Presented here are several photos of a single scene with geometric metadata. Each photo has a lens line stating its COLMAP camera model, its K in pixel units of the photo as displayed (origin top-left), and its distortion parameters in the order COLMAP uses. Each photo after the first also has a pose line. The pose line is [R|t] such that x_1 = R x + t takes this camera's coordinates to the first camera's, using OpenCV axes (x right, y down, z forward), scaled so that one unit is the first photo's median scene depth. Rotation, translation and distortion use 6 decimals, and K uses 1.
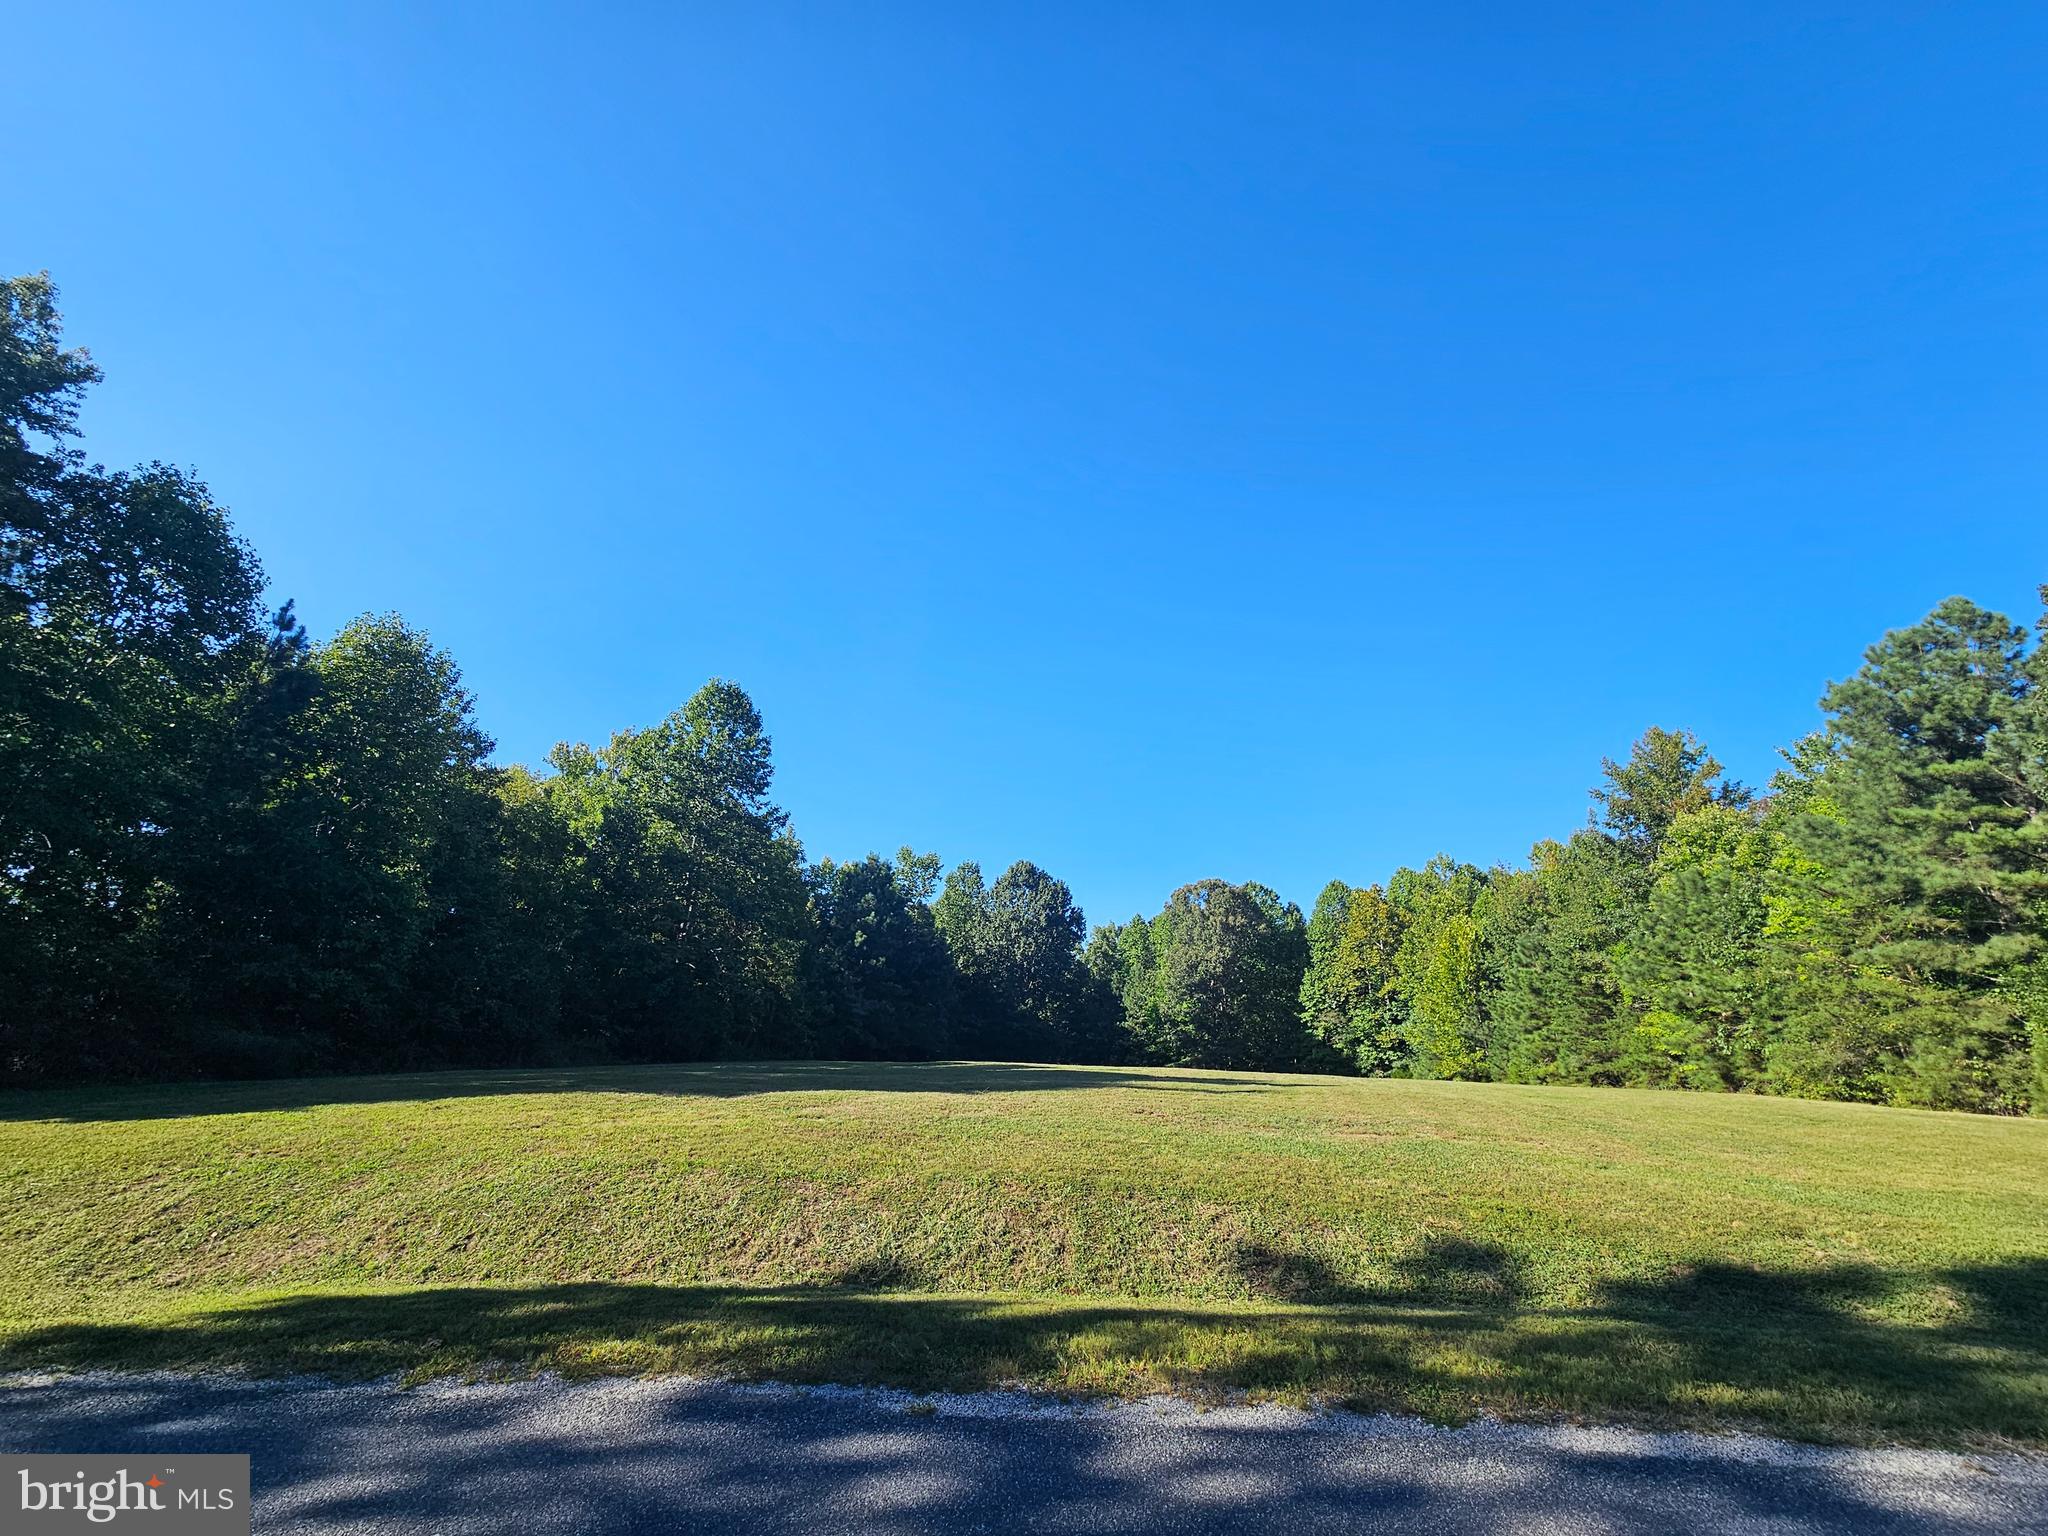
lens RADIAL K [[812.3, 0, 1024.0], [0, 812.3, 768.0], [0, 0, 1]] dist [0.000785, 0.000151]
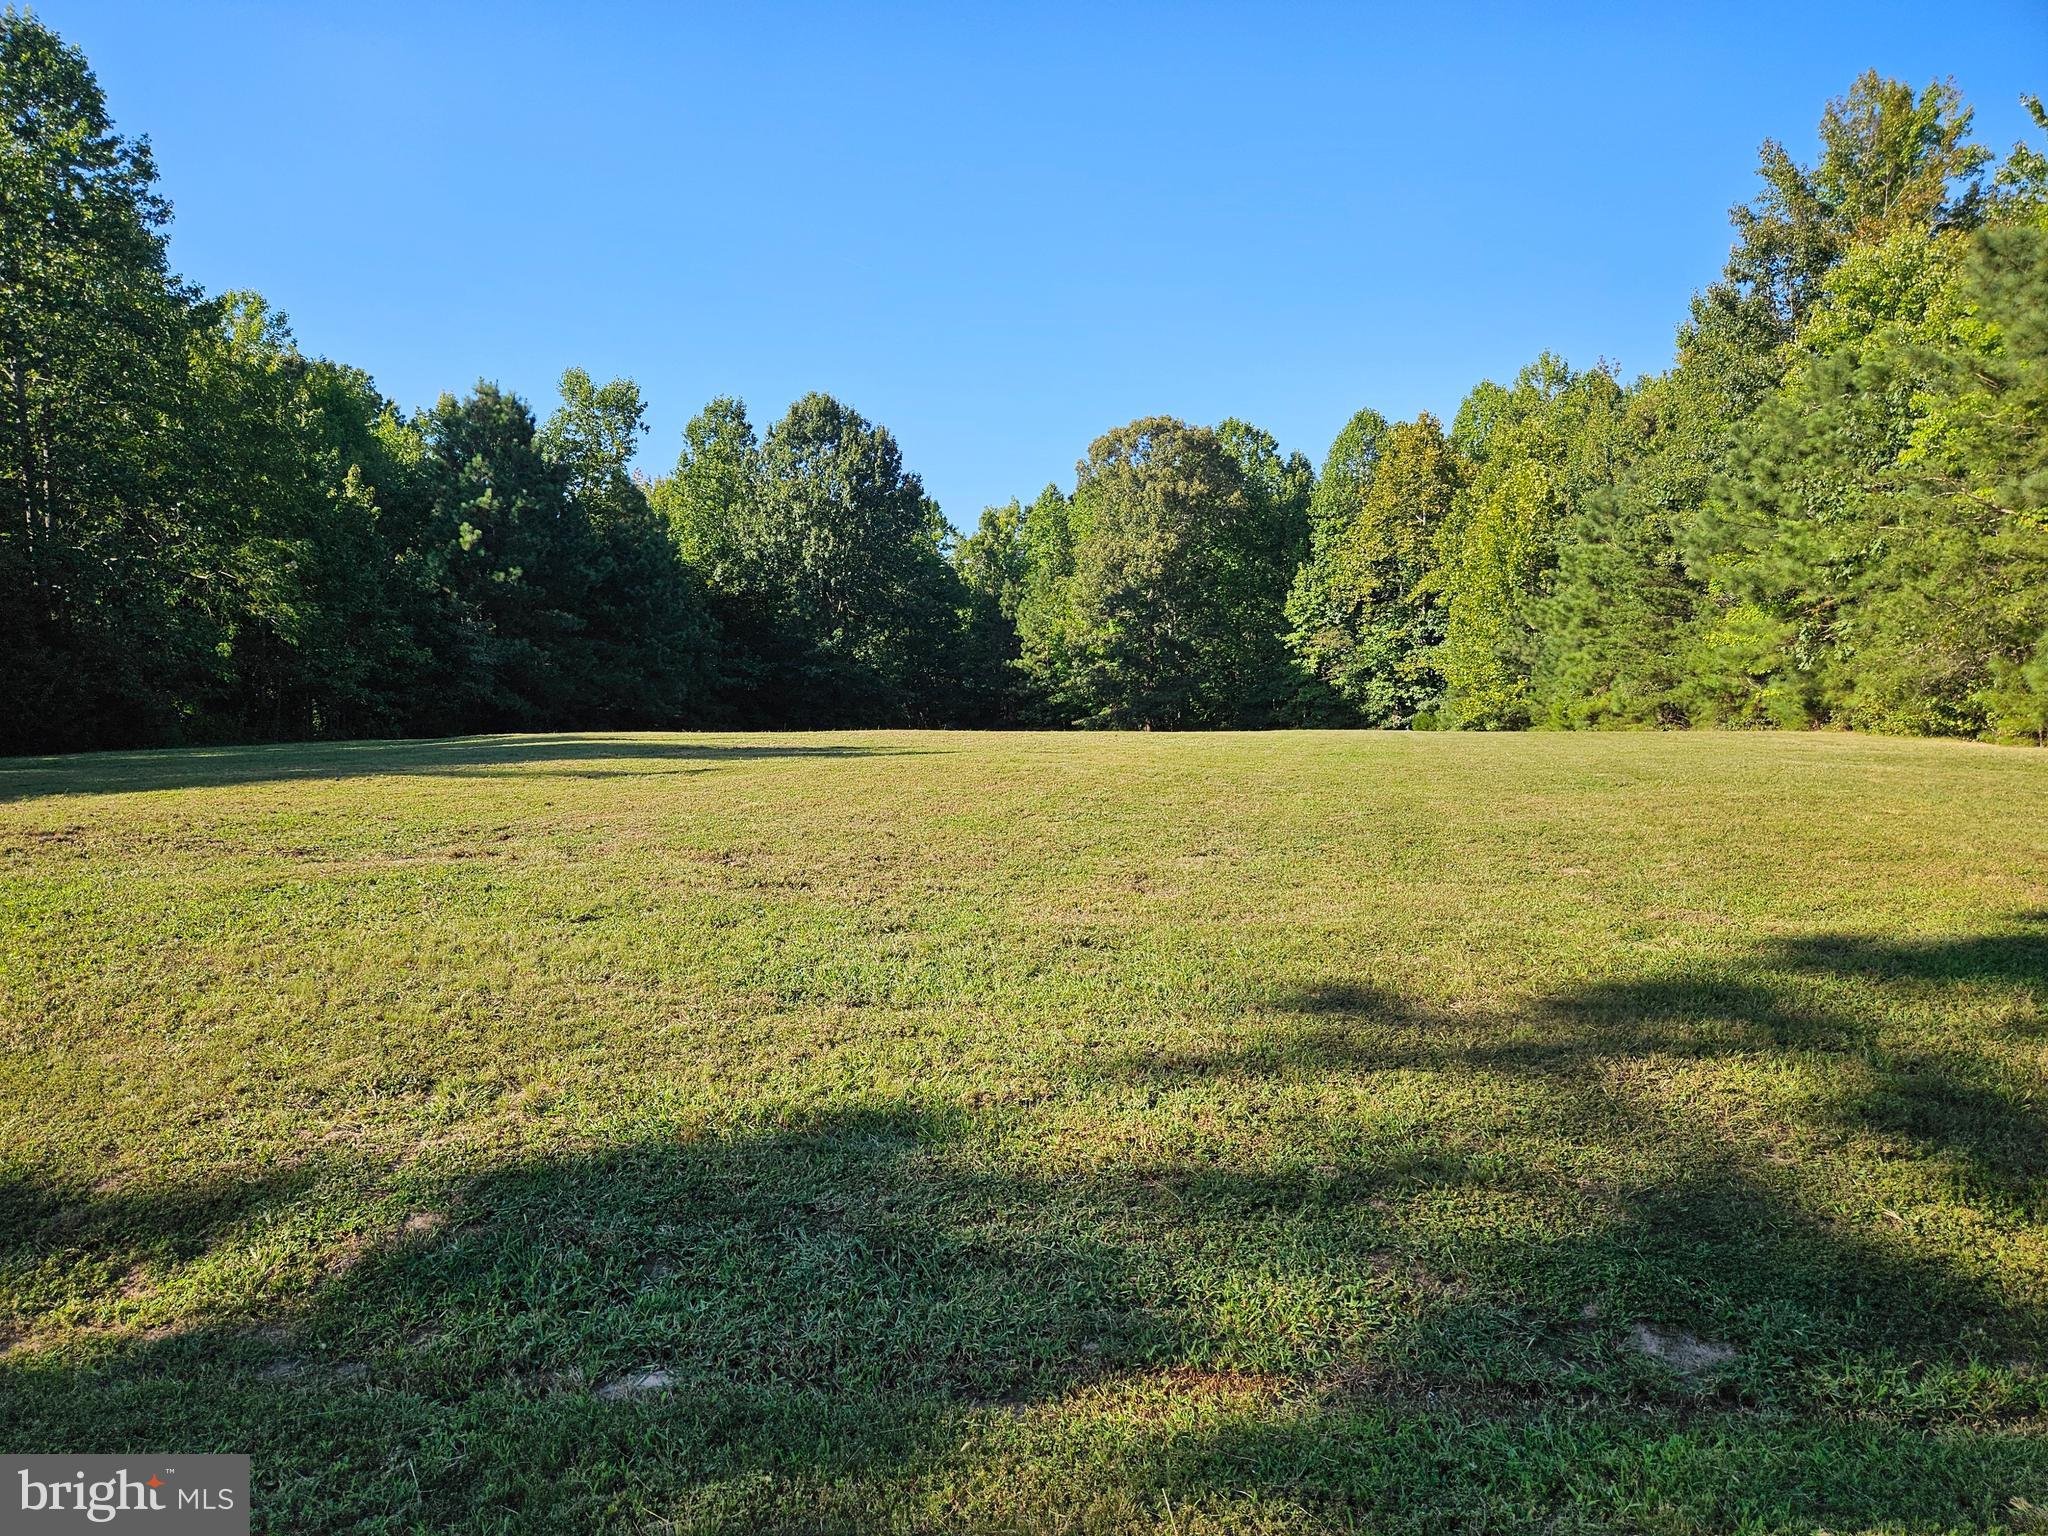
lens RADIAL K [[1327.8, 0, 1024.0], [0, 1327.8, 768.0], [0, 0, 1]] dist [0.090507, -0.081949]
pose [[0.998153, -0.043446, 0.042473, 0.097063], [0.024551, 0.927858, 0.372124, 0.013675], [-0.055576, -0.370393, 0.927211, 0.032128]]
